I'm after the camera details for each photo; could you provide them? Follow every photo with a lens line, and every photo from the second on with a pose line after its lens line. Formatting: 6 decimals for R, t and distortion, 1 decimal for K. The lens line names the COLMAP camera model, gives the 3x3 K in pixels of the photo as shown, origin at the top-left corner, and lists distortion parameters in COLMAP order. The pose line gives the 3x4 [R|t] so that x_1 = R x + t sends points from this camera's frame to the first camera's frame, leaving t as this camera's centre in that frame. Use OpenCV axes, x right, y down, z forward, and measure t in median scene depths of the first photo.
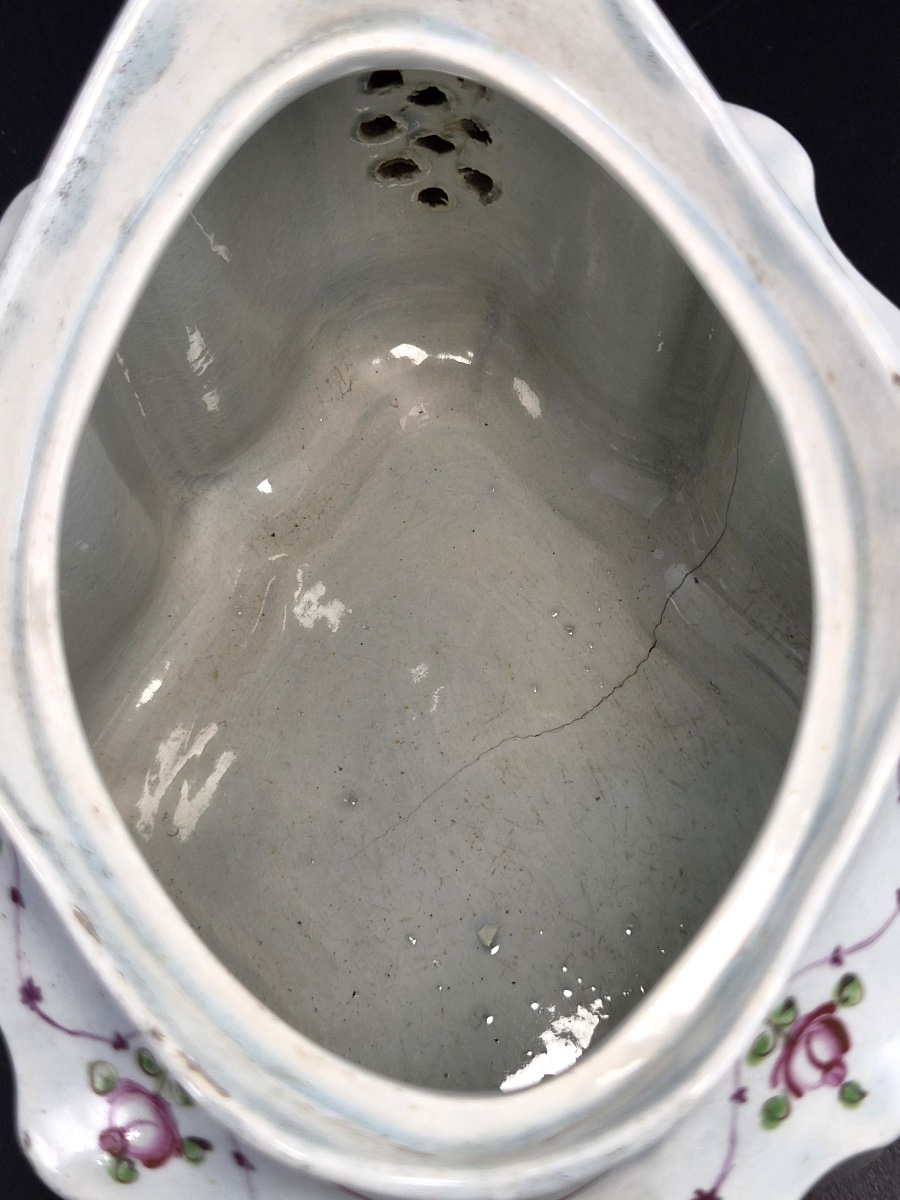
lens RADIAL K [[2361.6, 0, 386.2], [0, 2361.6, 537.9], [0, 0, 1]] dist [0.197161, -1.622002]
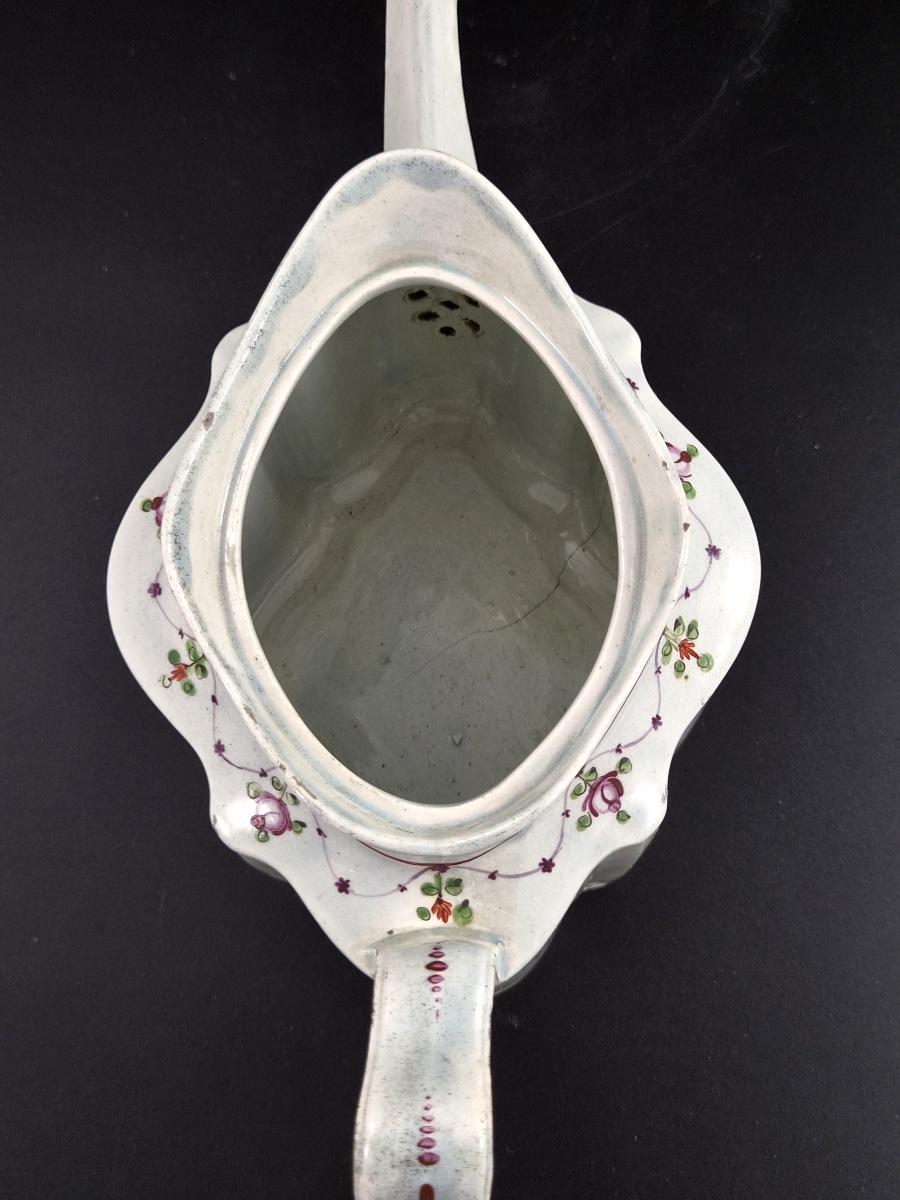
lens RADIAL K [[2361.6, 0, 386.2], [0, 2361.6, 537.9], [0, 0, 1]] dist [0.197161, -1.622002]
pose [[0.998341, 0.047582, -0.032424, 0.048221], [-0.045806, 0.997519, 0.053455, -0.100059], [0.034887, -0.051881, 0.998044, -0.996648]]
